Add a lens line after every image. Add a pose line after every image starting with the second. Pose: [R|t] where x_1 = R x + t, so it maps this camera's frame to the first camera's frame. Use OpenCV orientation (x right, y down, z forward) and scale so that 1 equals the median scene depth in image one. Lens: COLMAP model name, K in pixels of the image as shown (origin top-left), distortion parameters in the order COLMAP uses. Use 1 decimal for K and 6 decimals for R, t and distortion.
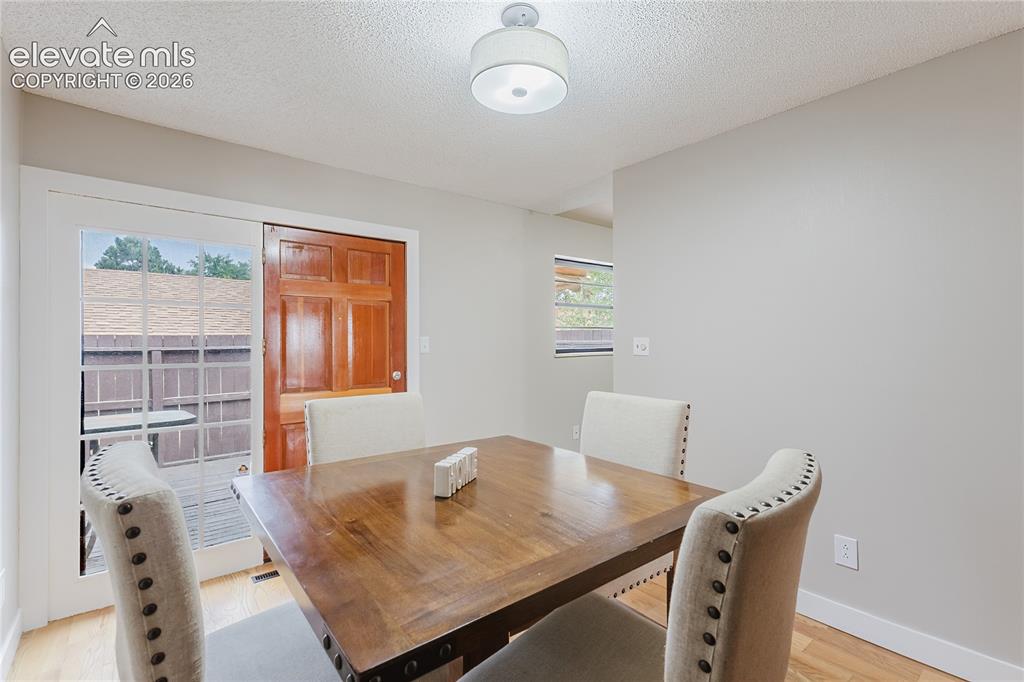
lens RADIAL K [[465.7, 0, 516.8], [0, 465.7, 338.7], [0, 0, 1]] dist [0.000714, 0.000237]
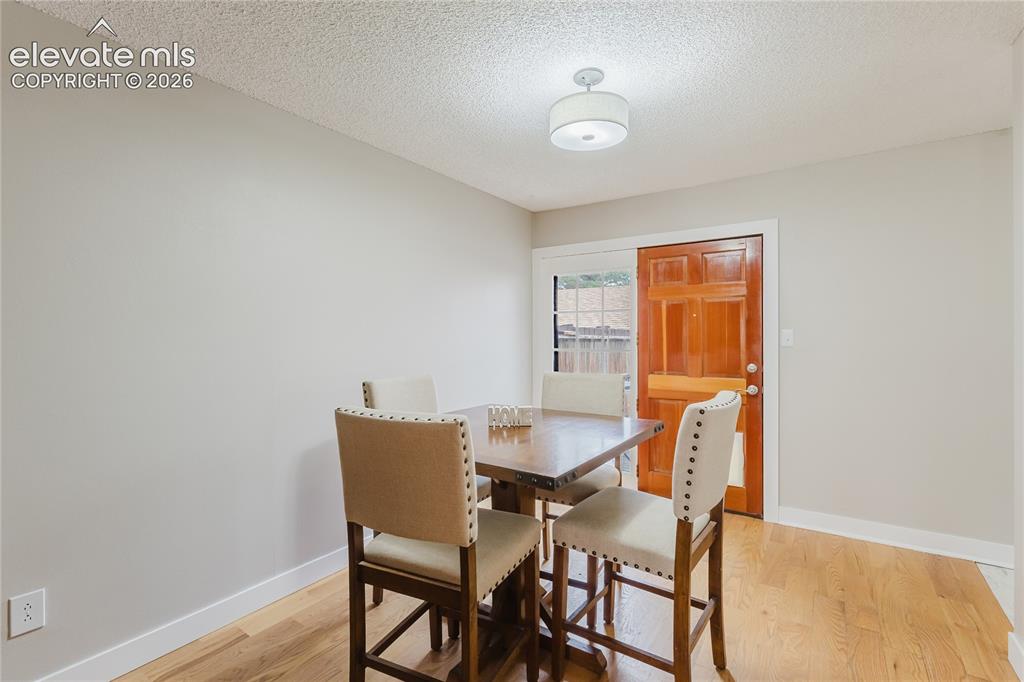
lens RADIAL K [[465.7, 0, 516.8], [0, 465.7, 338.7], [0, 0, 1]] dist [0.000714, 0.000237]
pose [[0.305475, 0.011822, -0.952127, 0.555123], [0.005503, 0.999884, 0.014180, -0.002596], [0.952184, -0.009571, 0.305374, 0.206515]]
